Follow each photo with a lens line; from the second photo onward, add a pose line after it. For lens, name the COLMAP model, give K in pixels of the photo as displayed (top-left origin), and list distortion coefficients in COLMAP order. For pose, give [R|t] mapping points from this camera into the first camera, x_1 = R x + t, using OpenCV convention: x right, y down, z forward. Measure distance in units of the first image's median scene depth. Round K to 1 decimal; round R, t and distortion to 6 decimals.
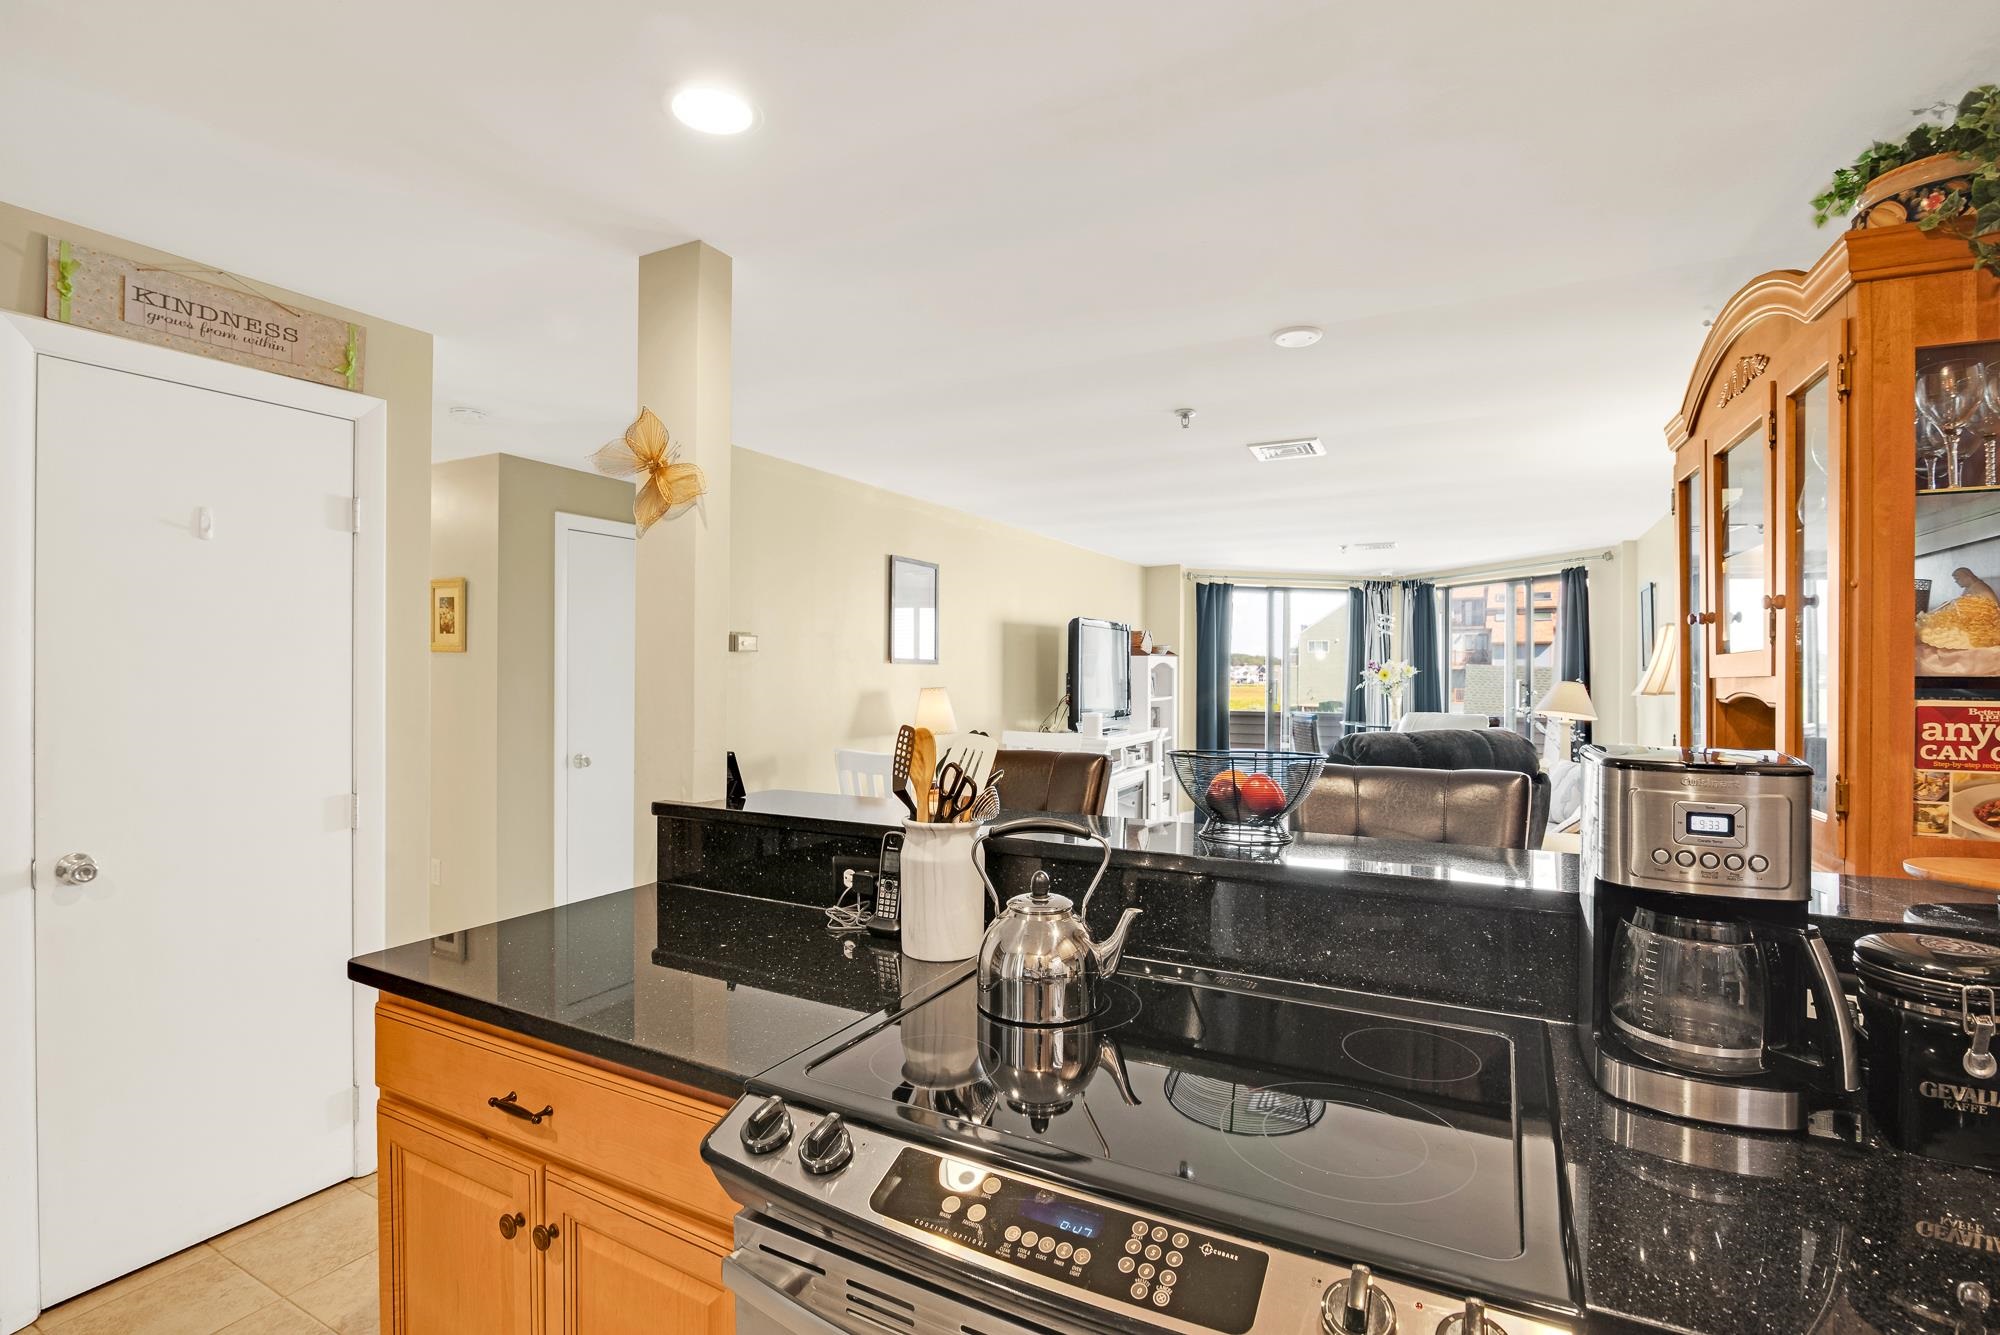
lens RADIAL K [[923.6, 0, 1000.0], [0, 923.6, 667.5], [0, 0, 1]] dist [0.001774, 0.000271]
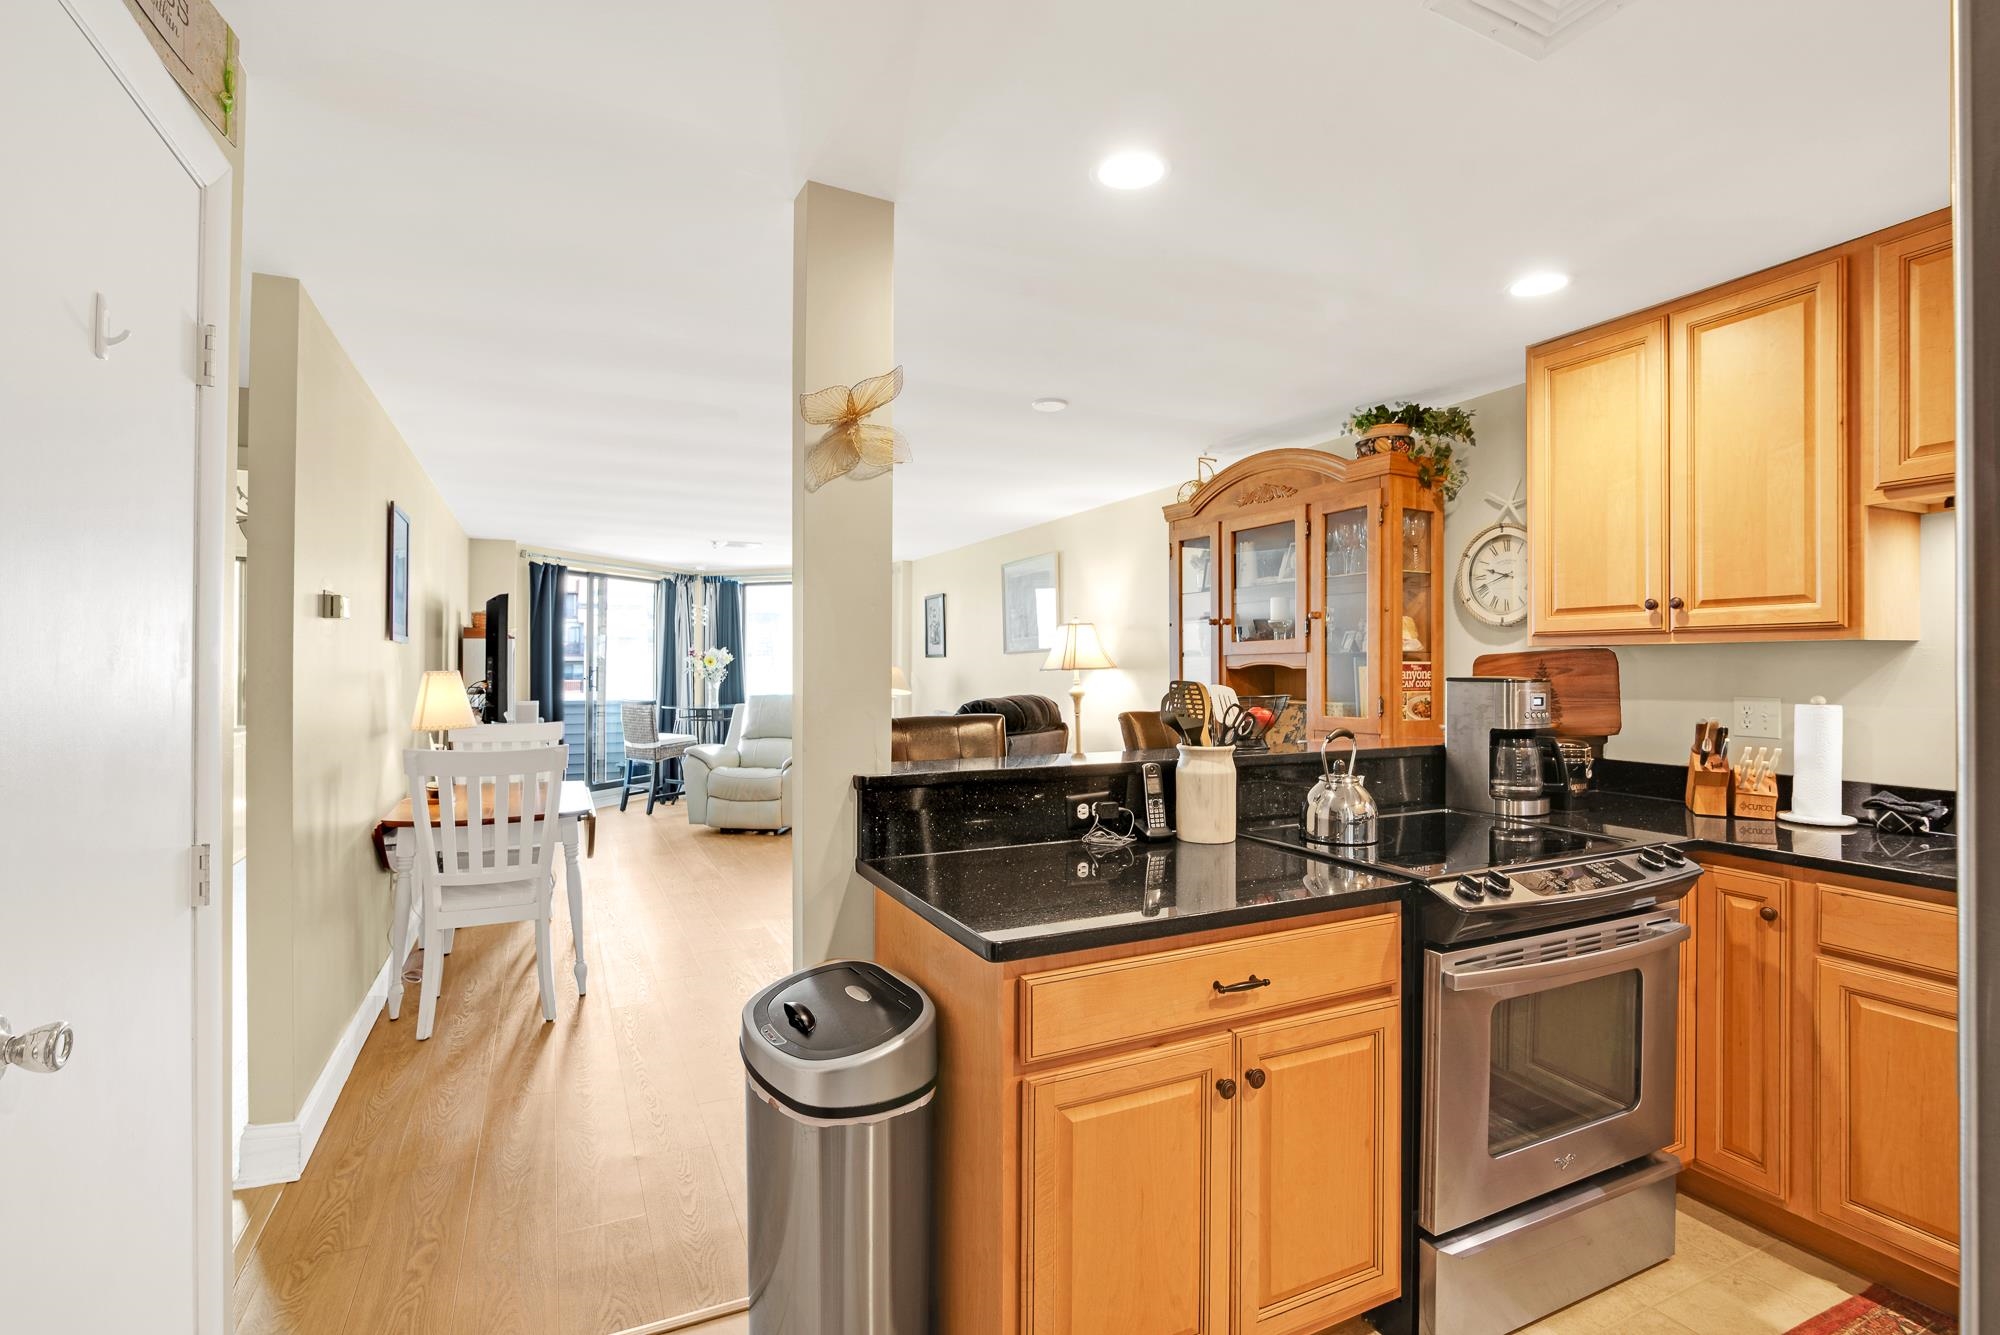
lens RADIAL K [[932.7, 0, 1000.0], [0, 932.7, 667.5], [0, 0, 1]] dist [-0.080480, 0.000031]
pose [[0.581055, -0.003289, 0.813858, -0.263203], [-0.003364, 0.999974, 0.006444, 0.006425], [-0.813857, -0.006482, 0.581029, 0.083740]]
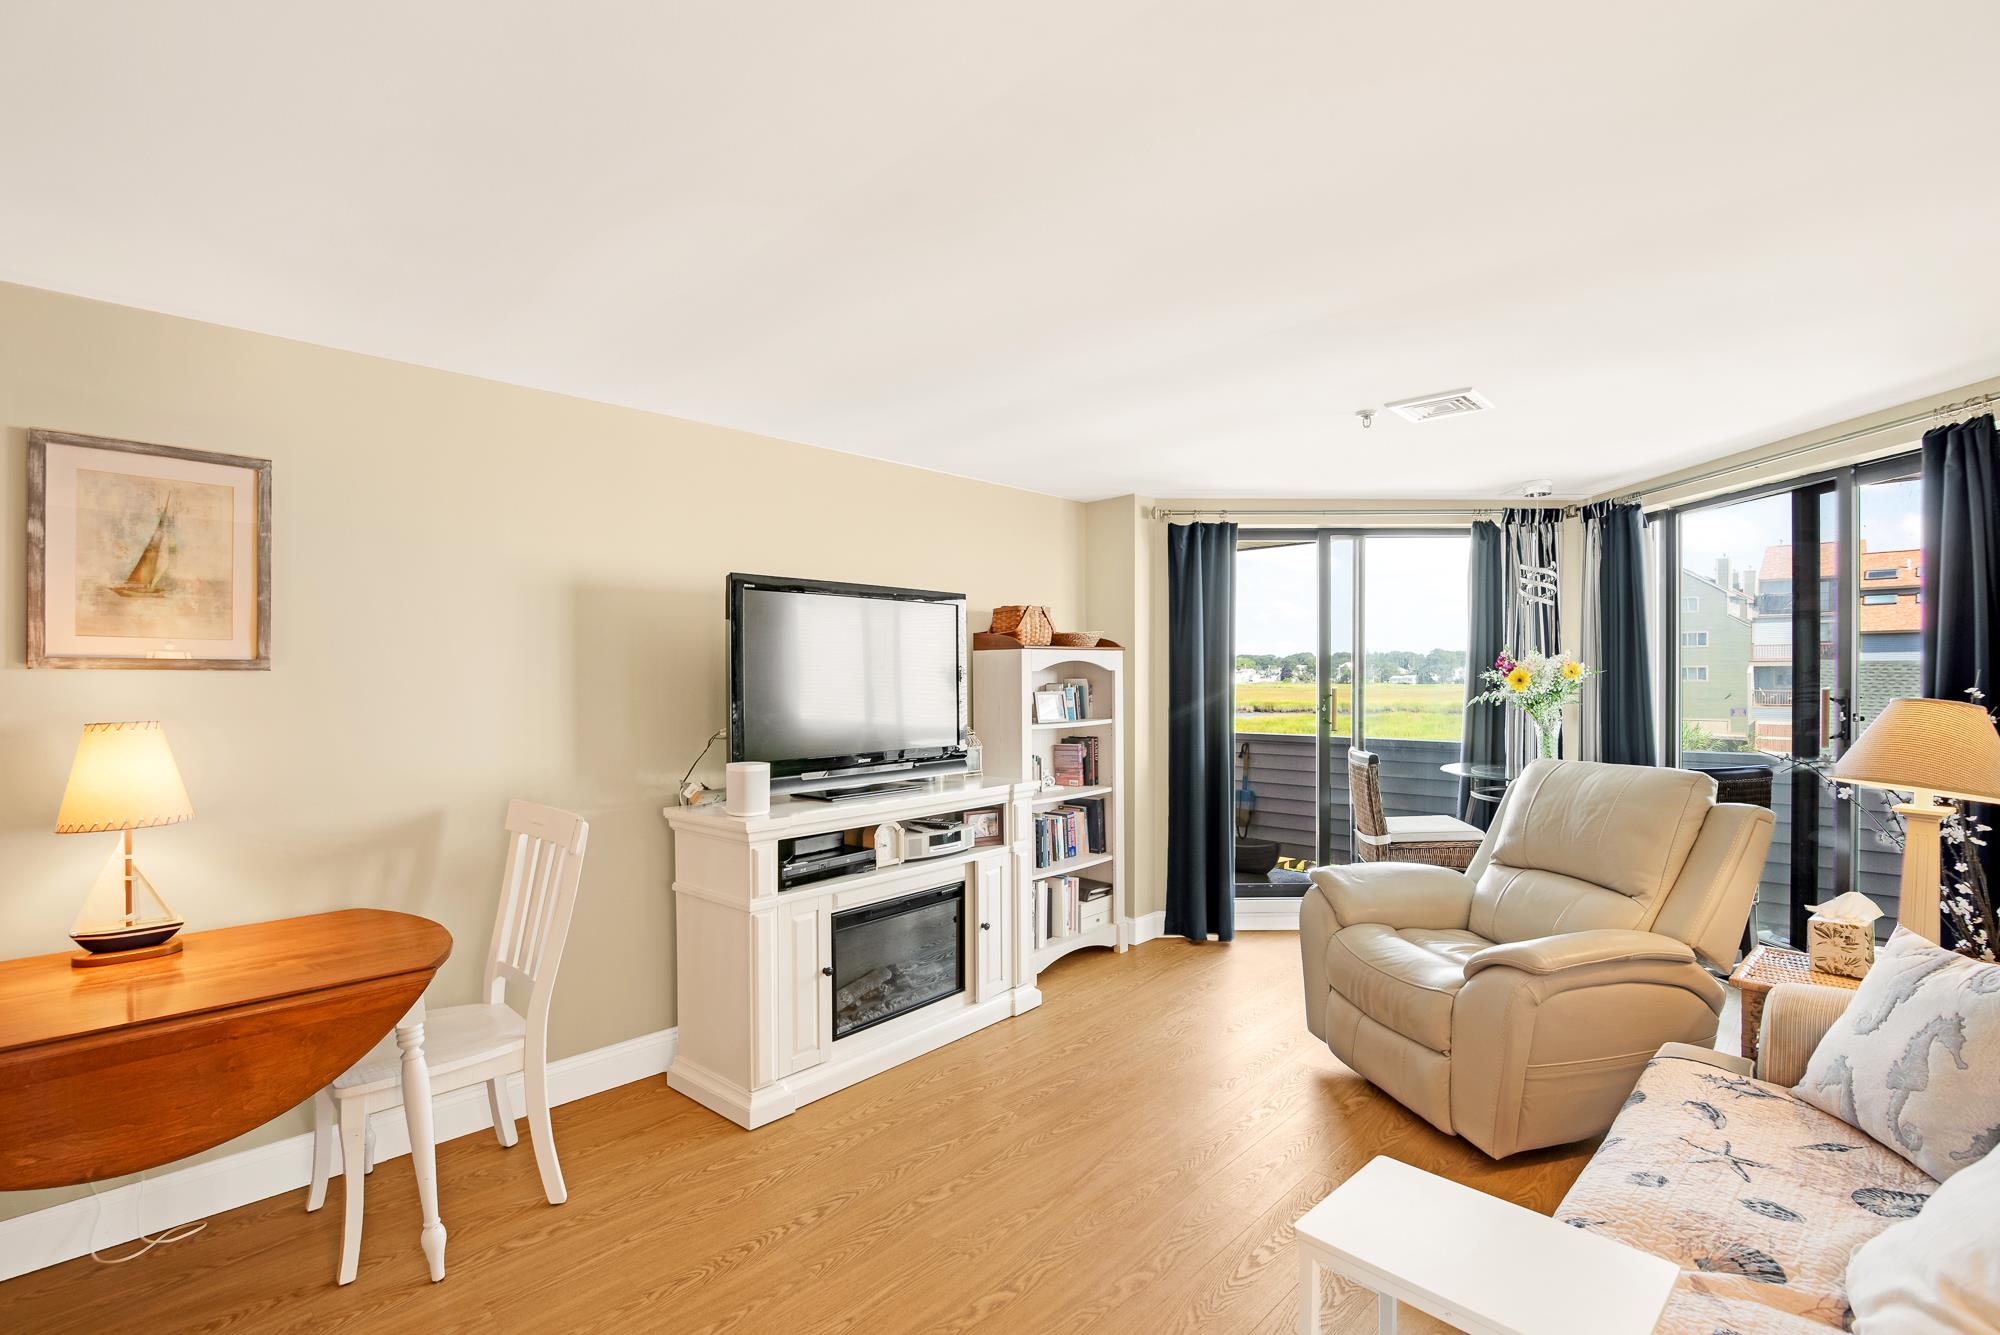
lens RADIAL K [[923.6, 0, 1000.0], [0, 923.6, 667.5], [0, 0, 1]] dist [0.001774, 0.000271]
pose [[0.961289, -0.005680, -0.275485, 0.268305], [0.006184, 0.999980, 0.000961, -0.001770], [0.275474, -0.002627, 0.961305, 0.402356]]
